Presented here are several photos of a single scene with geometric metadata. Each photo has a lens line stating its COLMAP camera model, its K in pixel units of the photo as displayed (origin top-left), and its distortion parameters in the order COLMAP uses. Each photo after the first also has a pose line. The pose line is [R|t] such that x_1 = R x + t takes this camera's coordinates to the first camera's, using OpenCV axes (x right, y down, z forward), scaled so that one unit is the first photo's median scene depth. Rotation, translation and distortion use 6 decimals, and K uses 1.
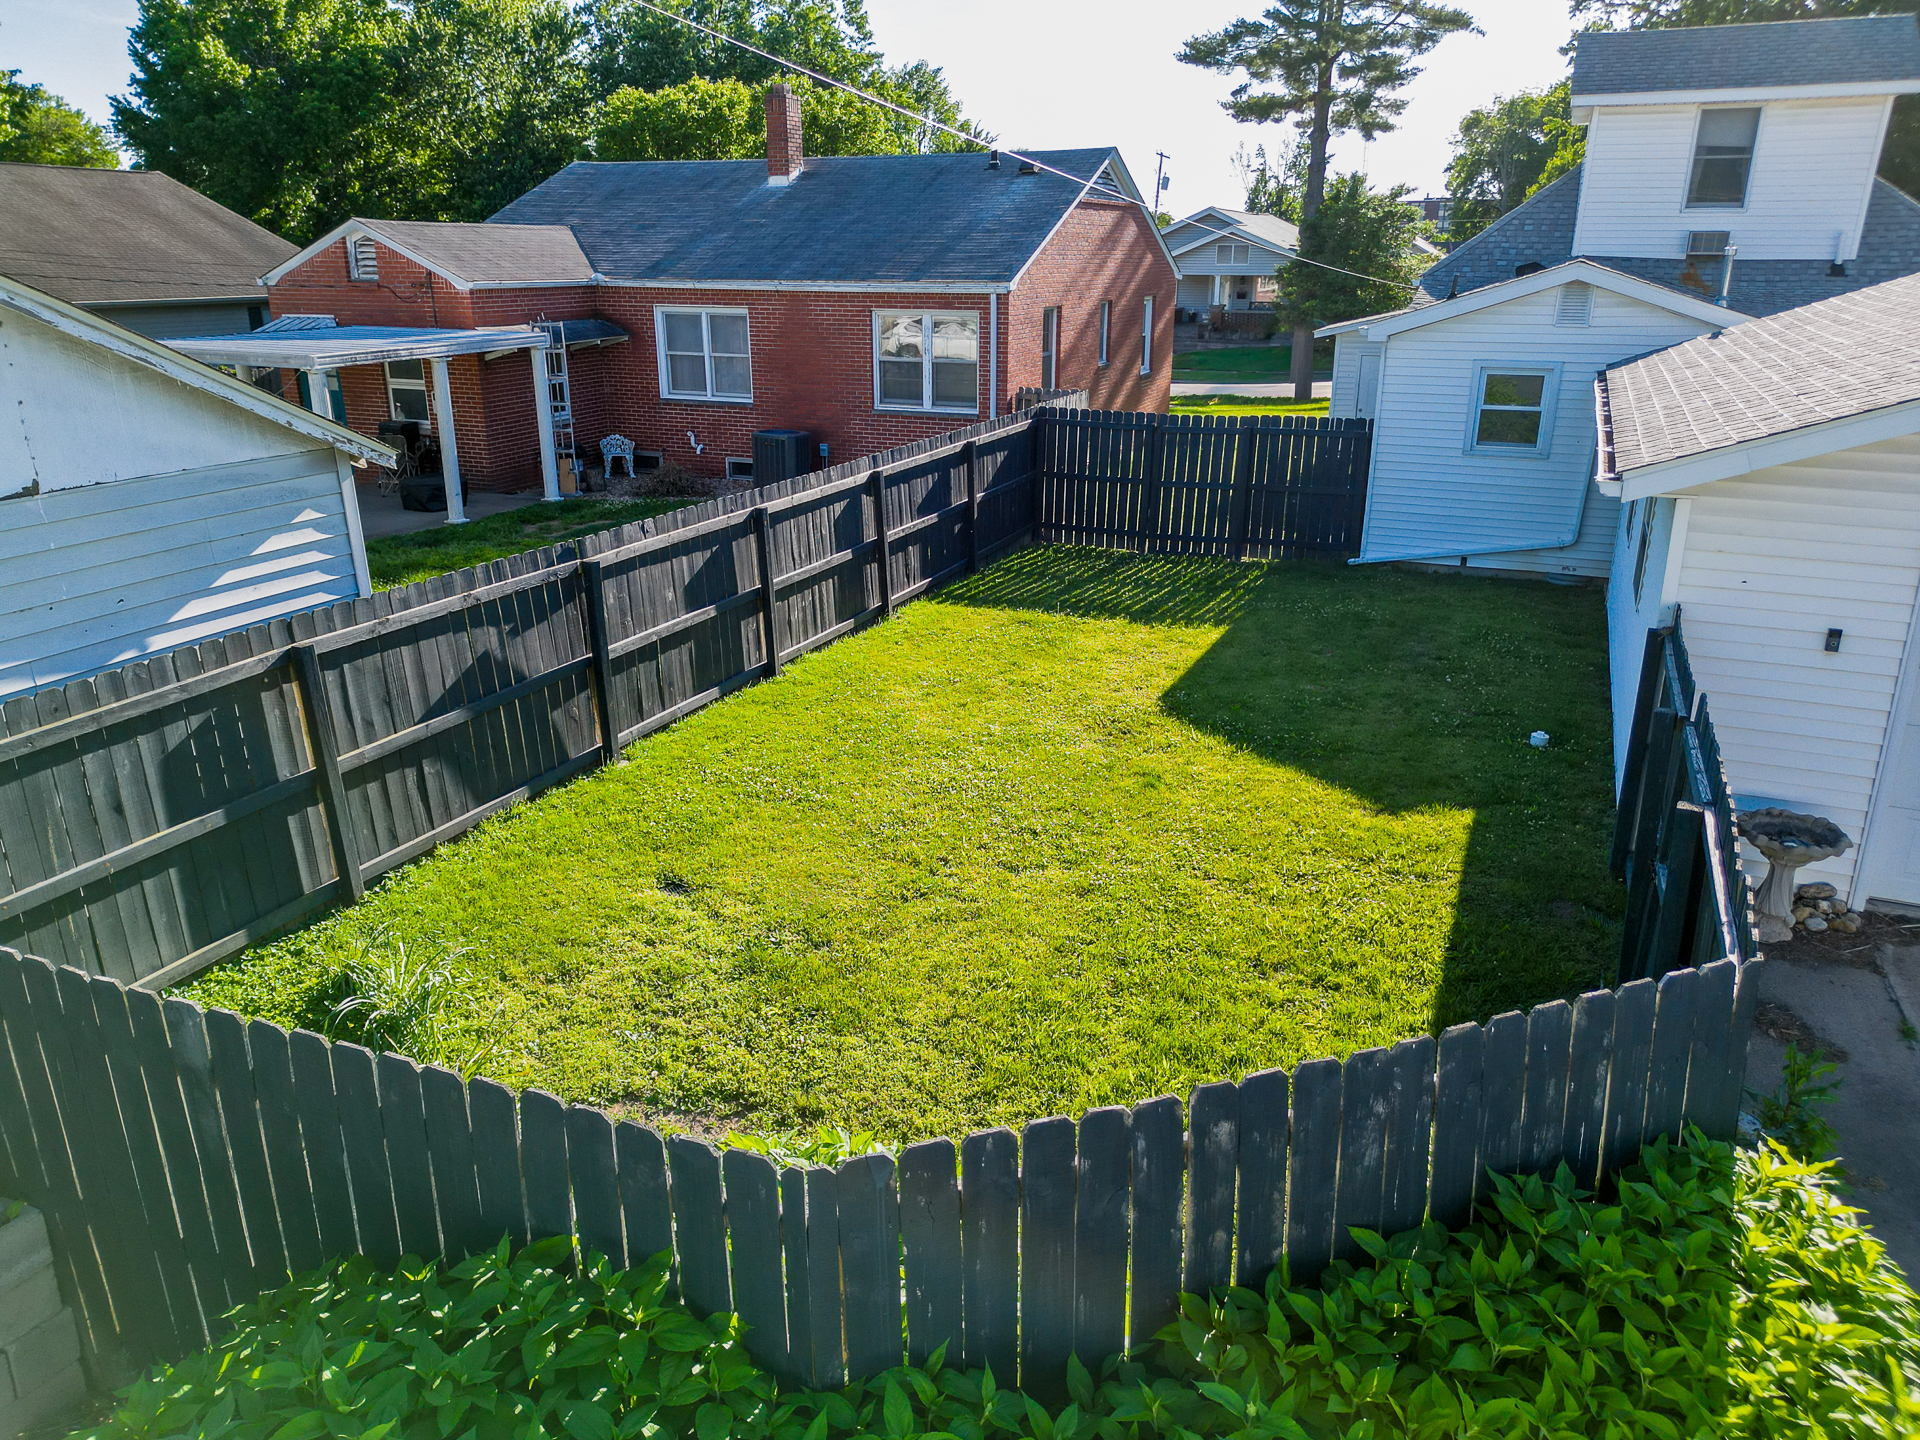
lens RADIAL K [[1359.6, 0, 959.4], [0, 1359.6, 724.4], [0, 0, 1]] dist [0.040396, -0.033967]
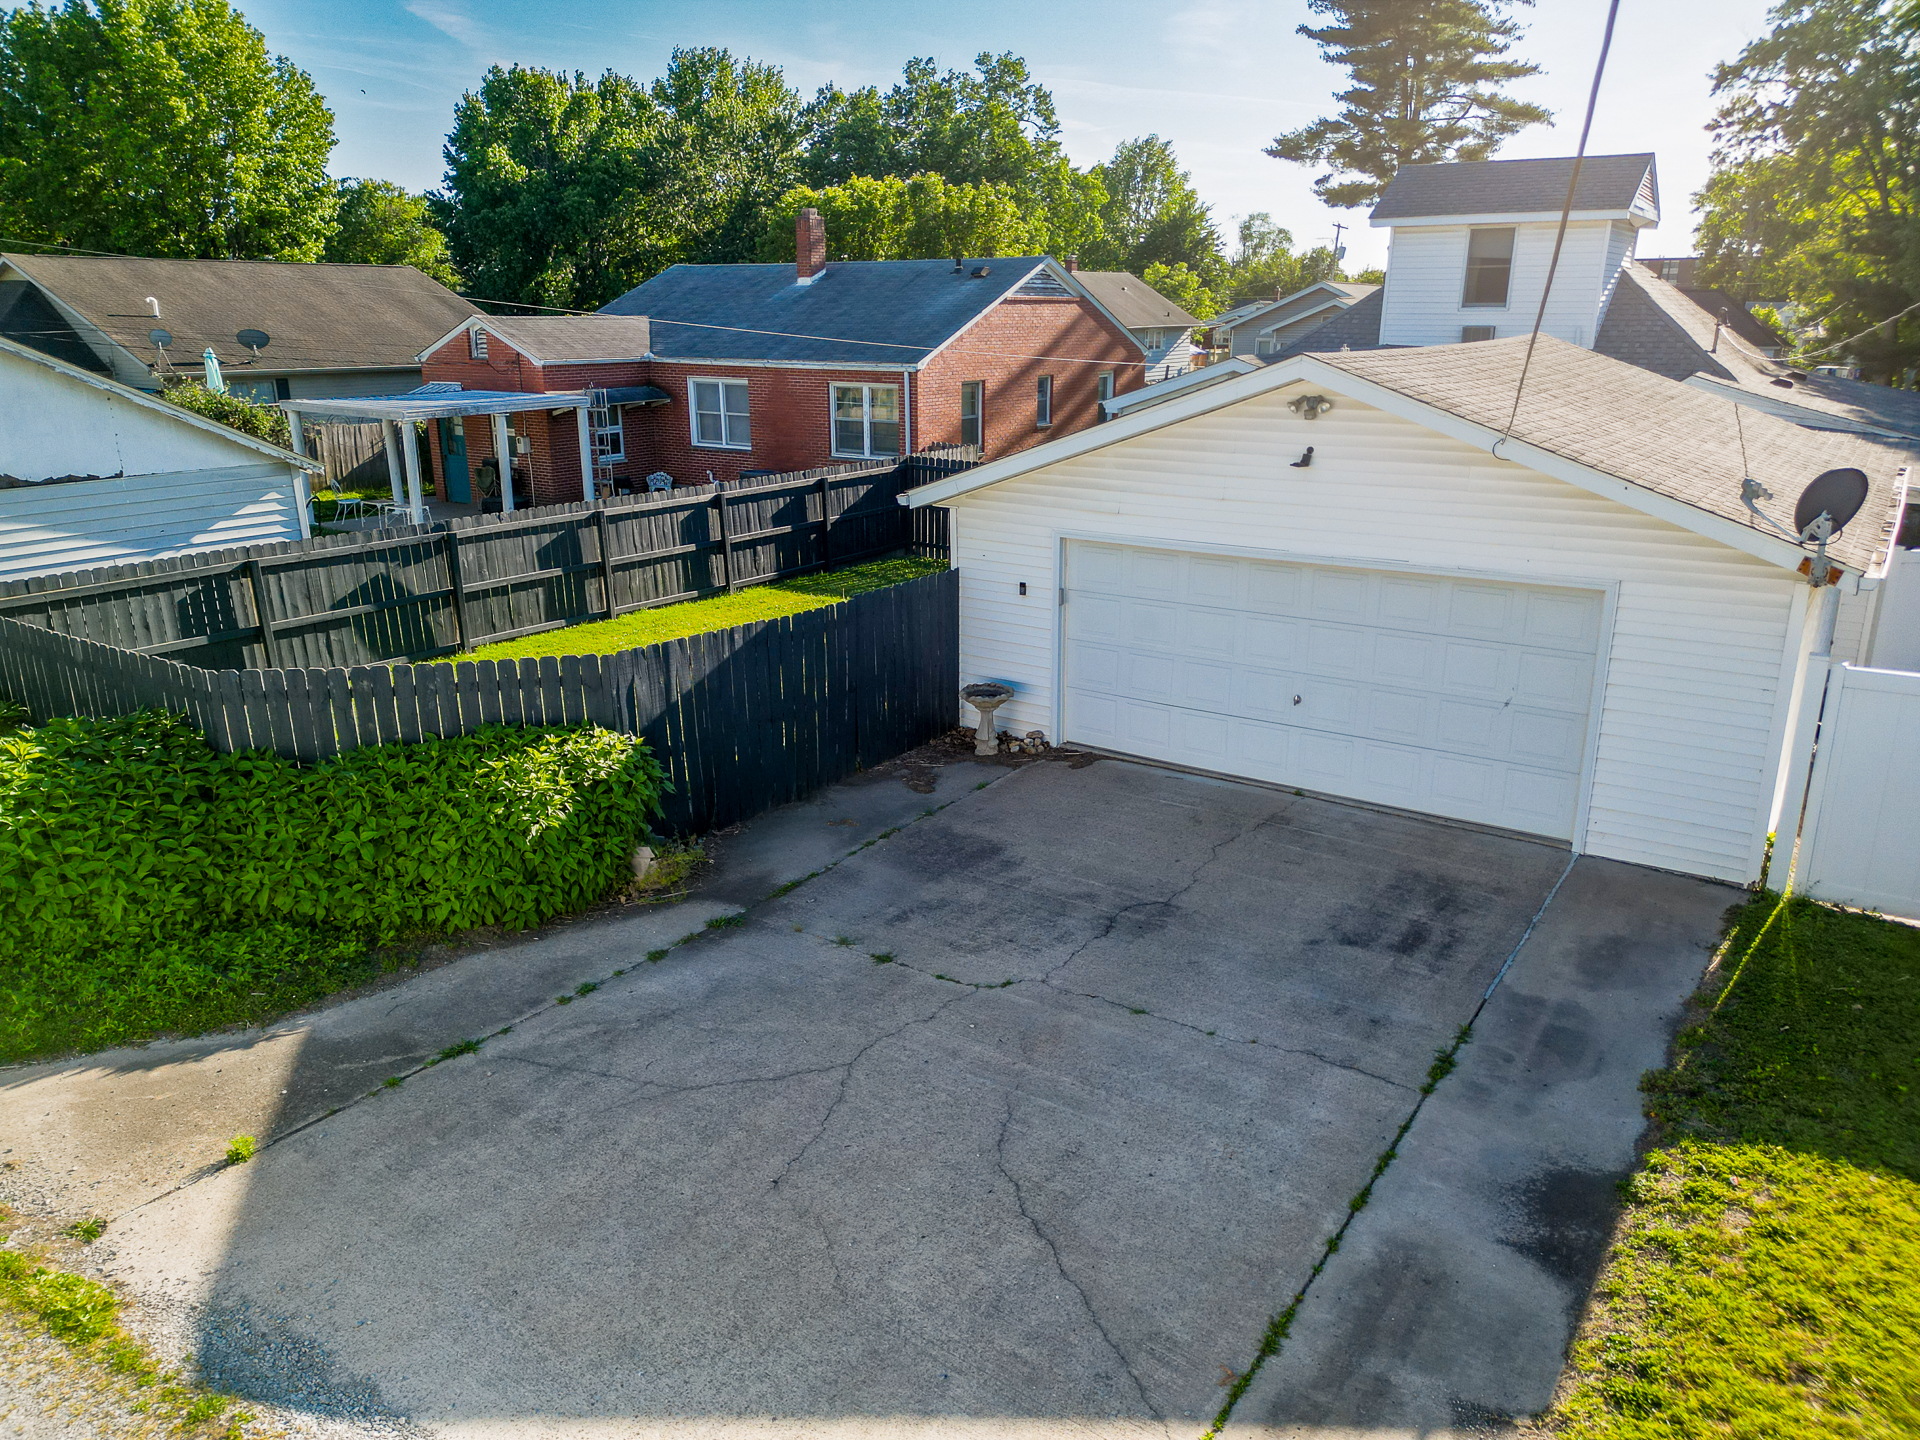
lens RADIAL K [[1359.6, 0, 968.7], [0, 1359.6, 733.5], [0, 0, 1]] dist [0.040396, -0.033967]
pose [[0.981906, 0.055490, -0.181055, 0.344077], [-0.061213, 0.997782, -0.026170, 0.068874], [0.179201, 0.036779, 0.983125, -0.285668]]
